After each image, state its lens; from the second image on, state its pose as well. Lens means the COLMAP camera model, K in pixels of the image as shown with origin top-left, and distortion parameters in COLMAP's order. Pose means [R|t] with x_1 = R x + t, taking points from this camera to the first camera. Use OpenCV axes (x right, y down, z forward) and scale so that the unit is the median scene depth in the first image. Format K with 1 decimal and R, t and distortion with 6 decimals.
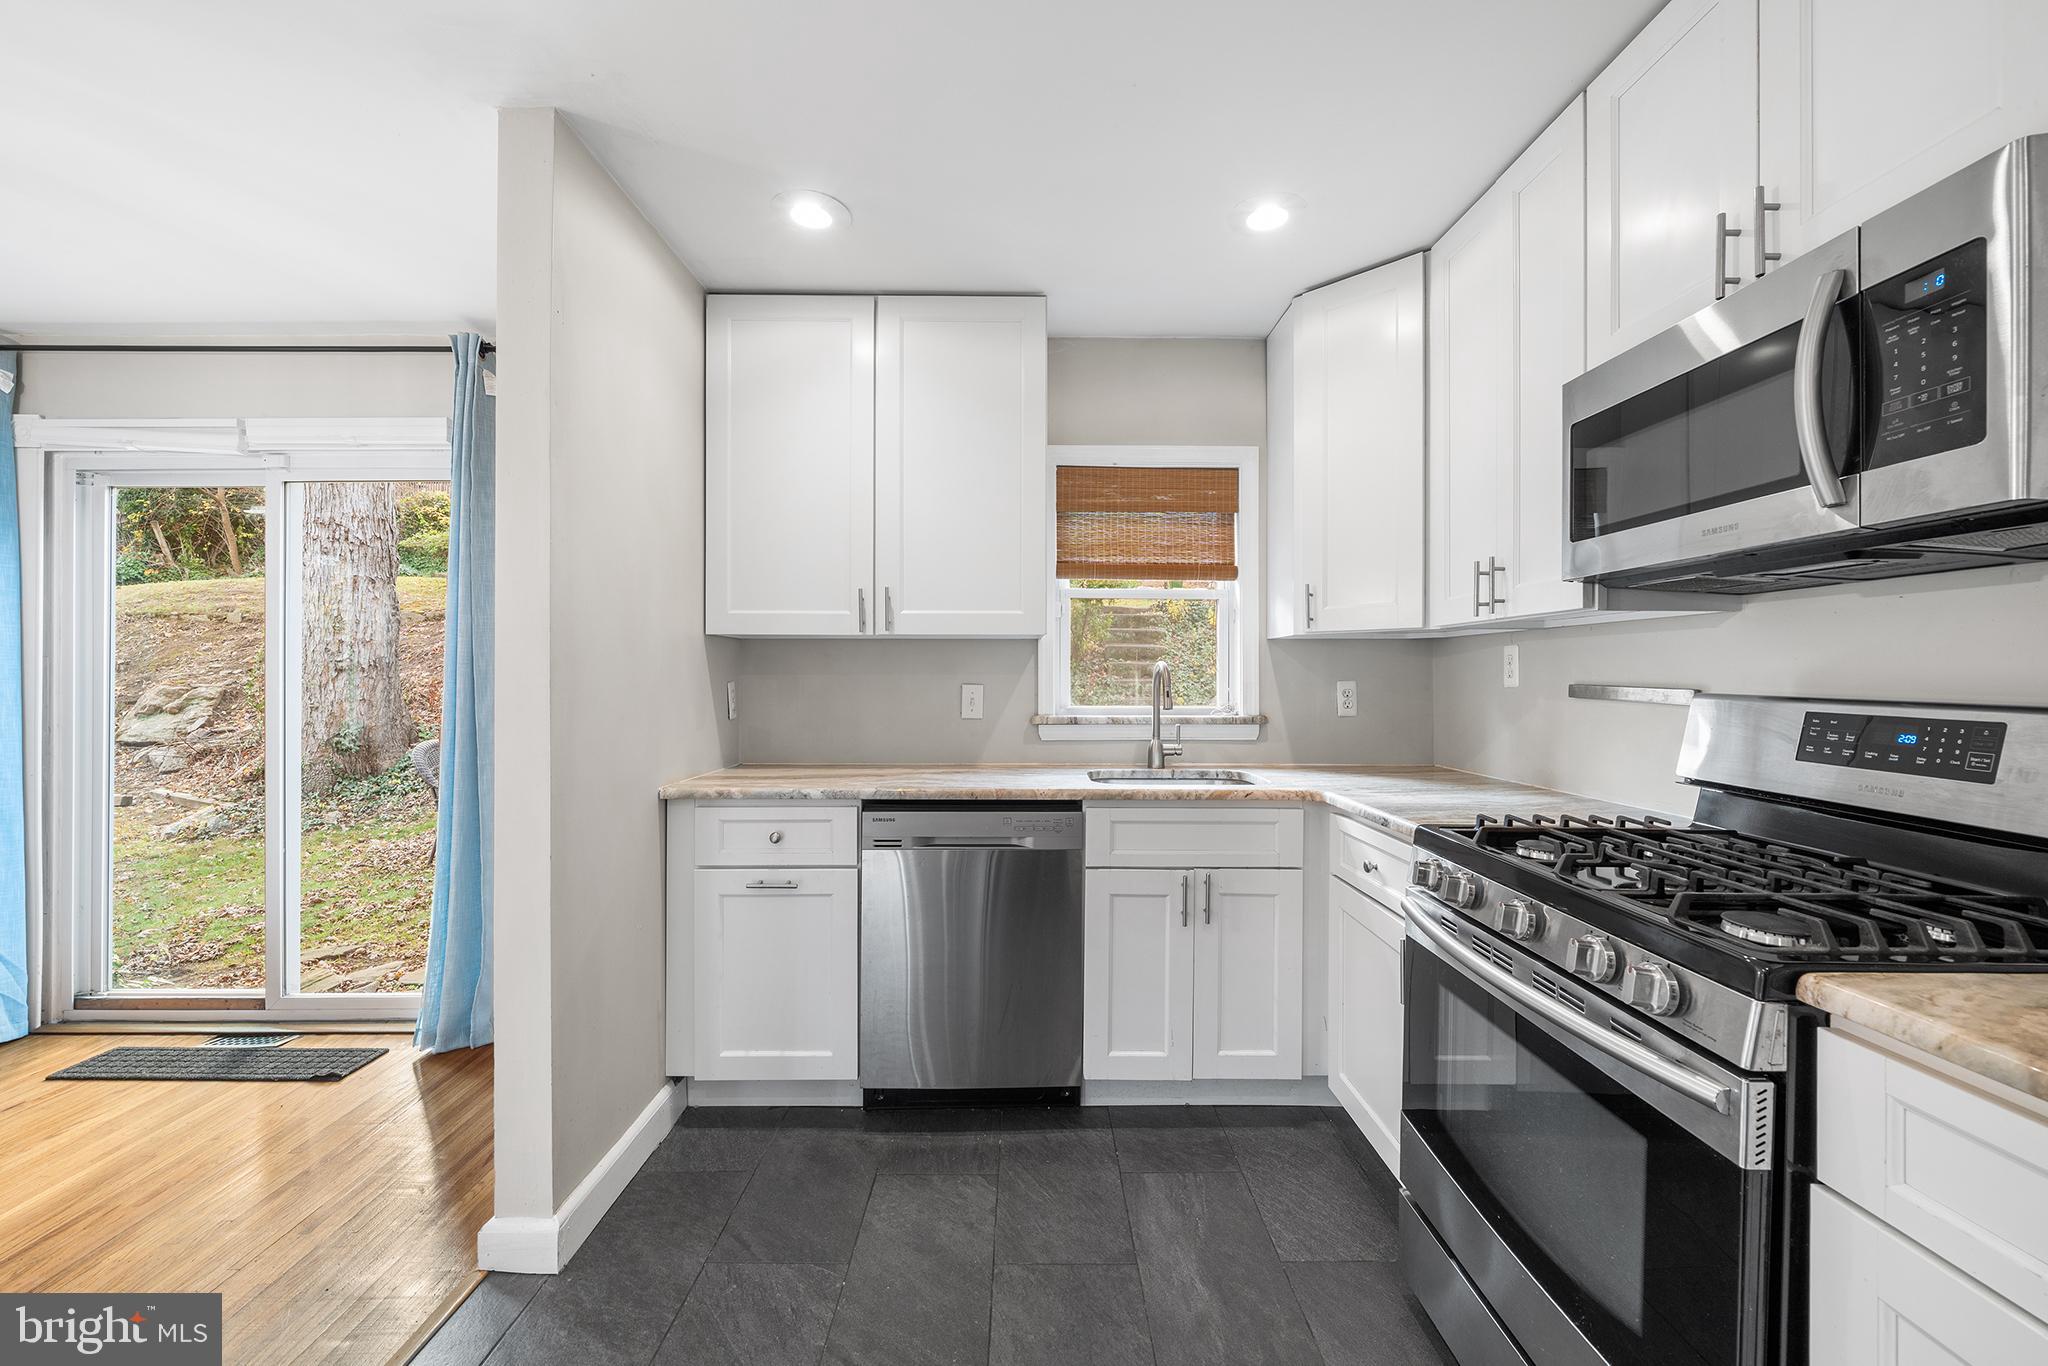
lens RADIAL K [[798.0, 0, 1031.5], [0, 798.0, 674.3], [0, 0, 1]] dist [-0.002058, -0.000745]
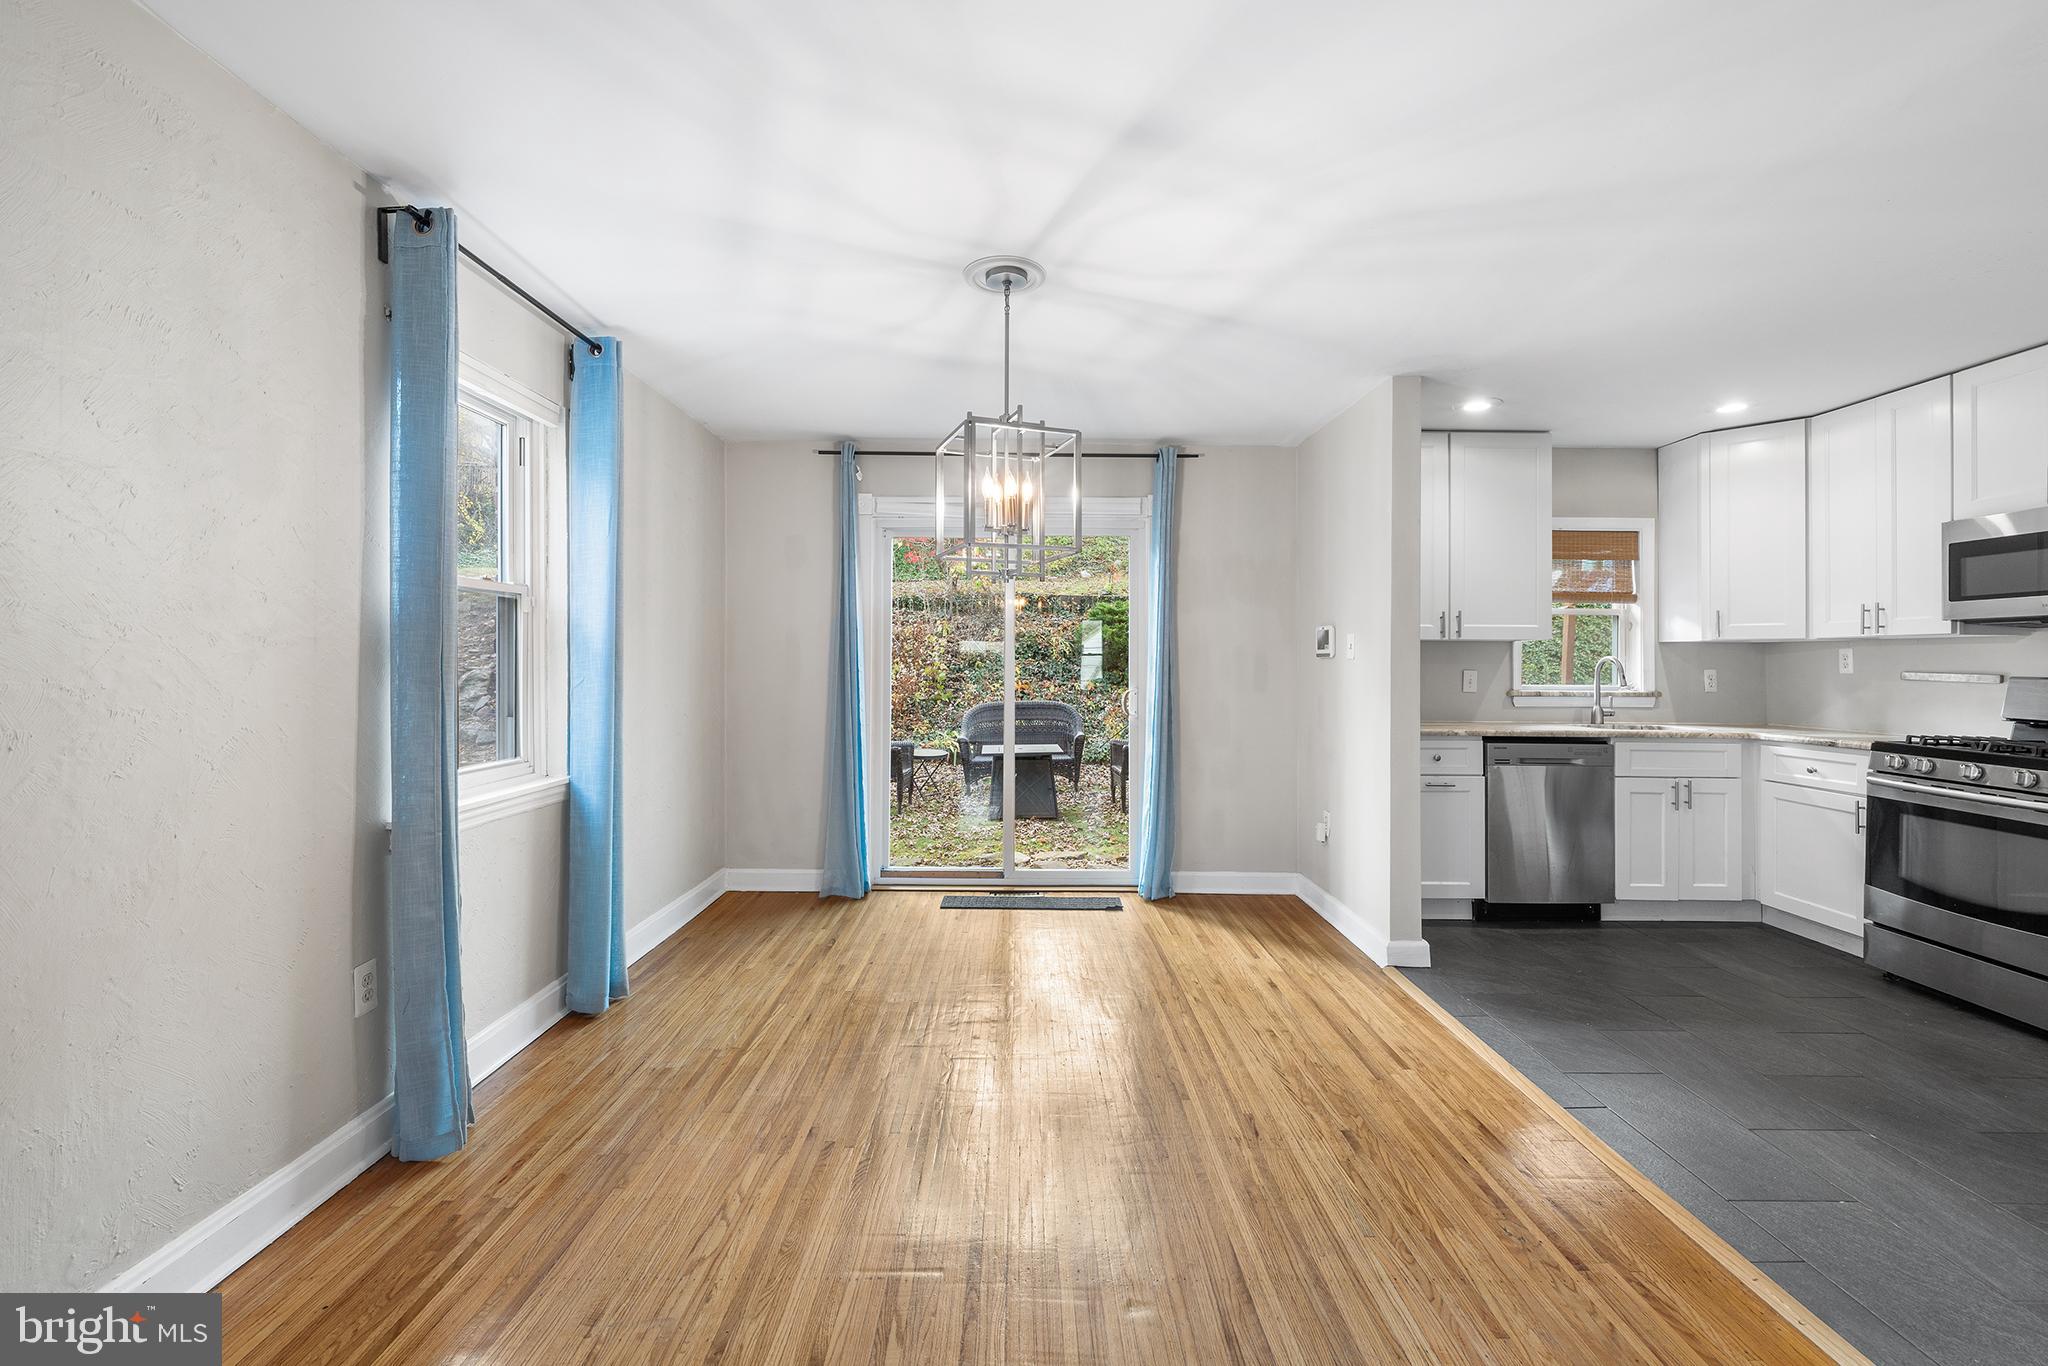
lens RADIAL K [[843.5, 0, 1024.8], [0, 843.5, 654.8], [0, 0, 1]] dist [-0.001824, 0.000203]
pose [[0.999958, 0.006392, -0.006642, -1.036760], [-0.006444, 0.999949, -0.007829, 0.001404], [0.006592, 0.007872, 0.999947, -0.720097]]
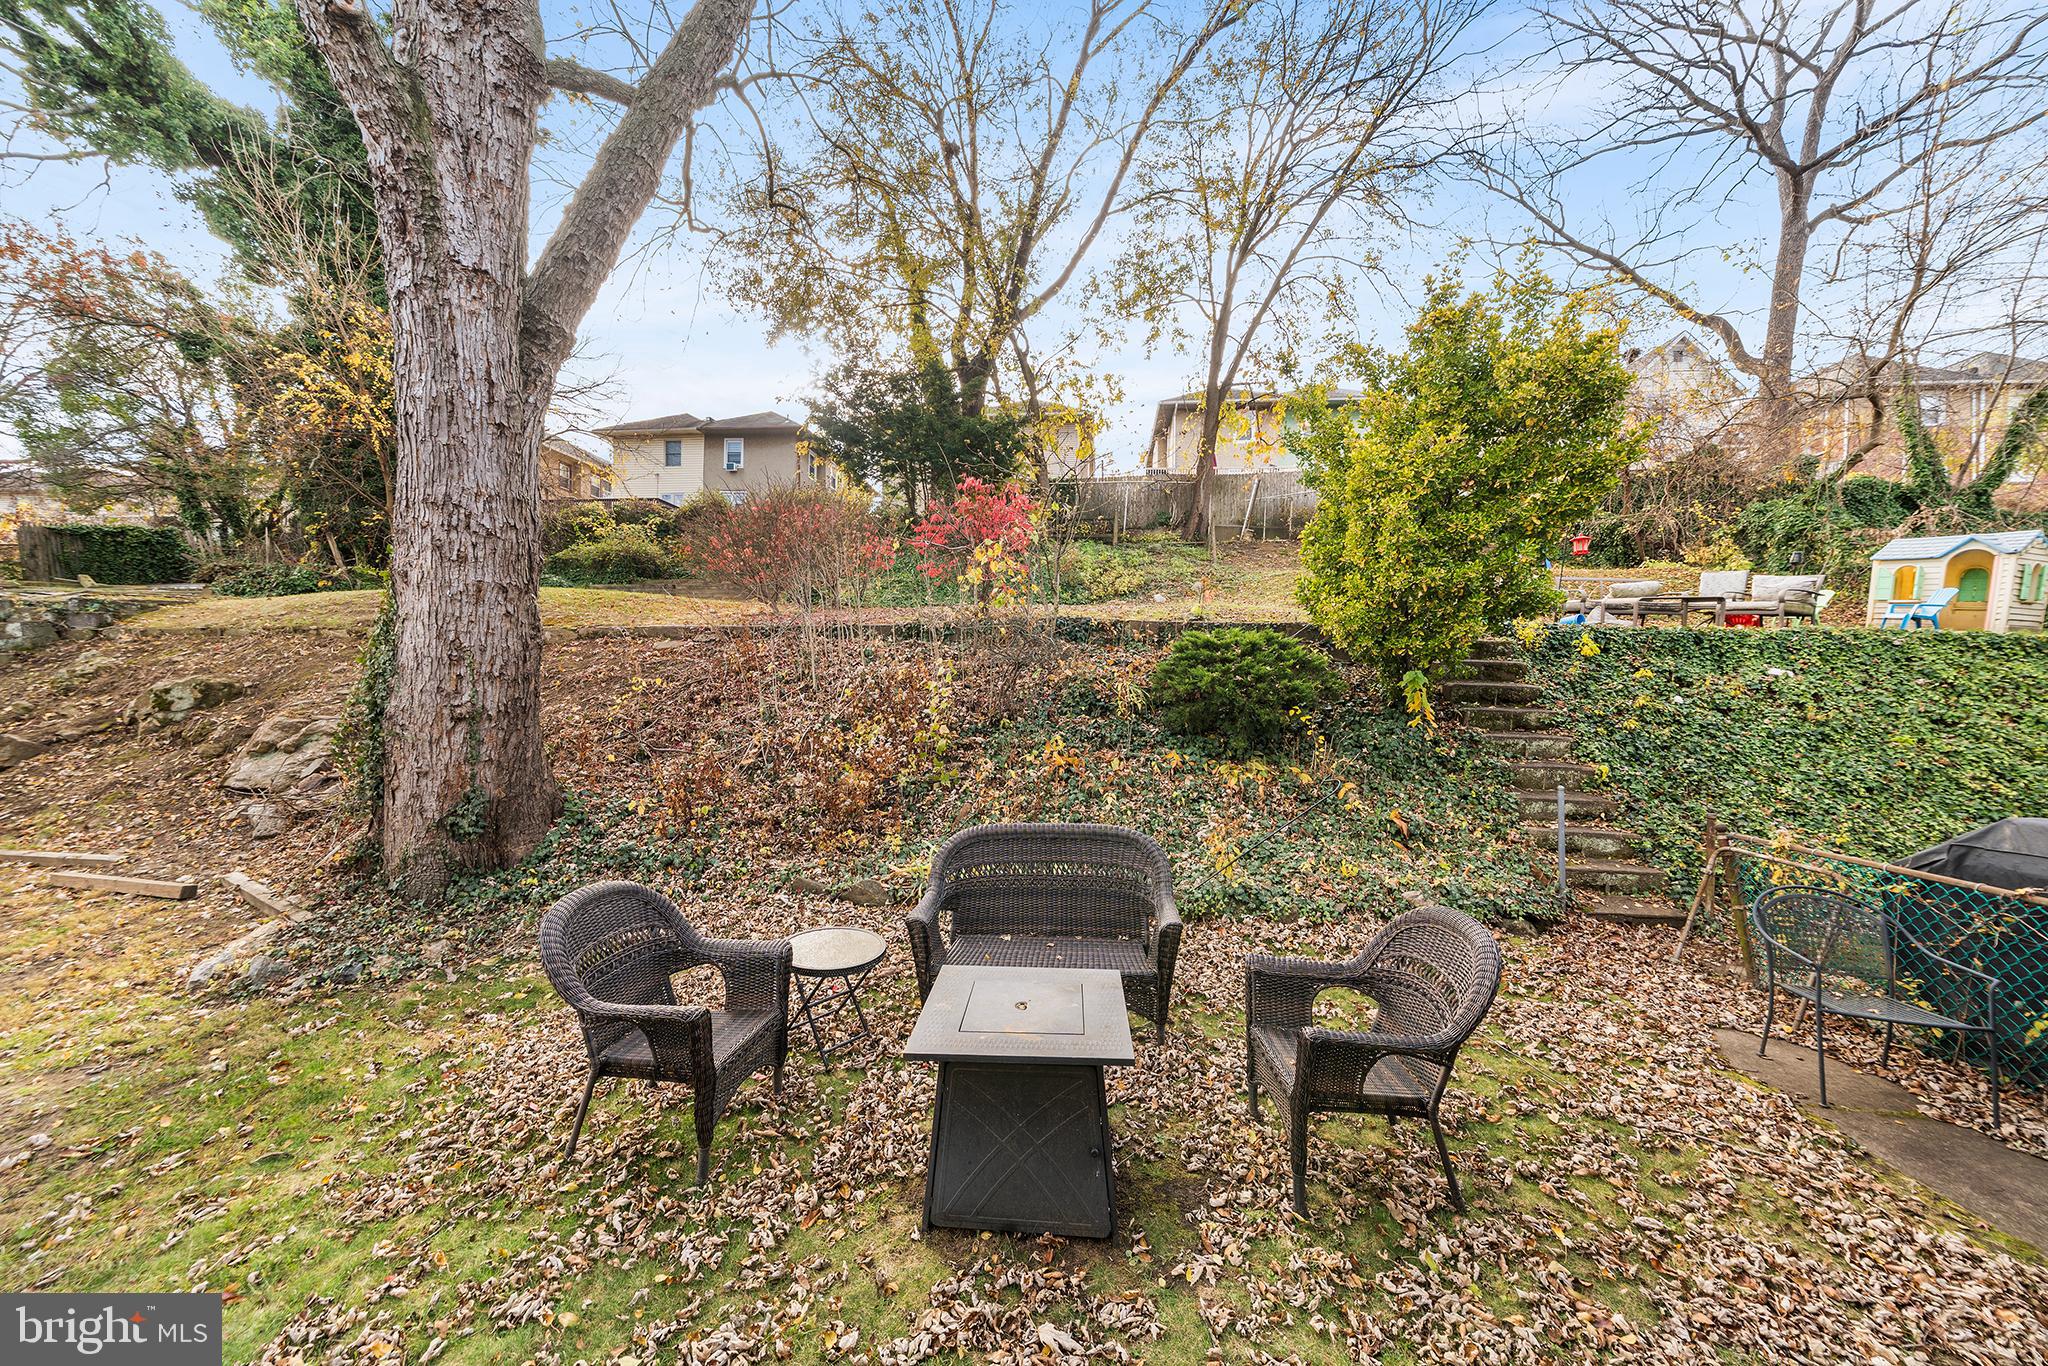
lens RADIAL K [[736.0, 0, 1021.1], [0, 736.0, 686.1], [0, 0, 1]] dist [-0.004526, -0.000155]
pose [[0.993803, 0.017294, -0.109799, -0.965651], [-0.016779, 0.999843, 0.005609, -0.137119], [0.109879, -0.003732, 0.993938, 1.294914]]
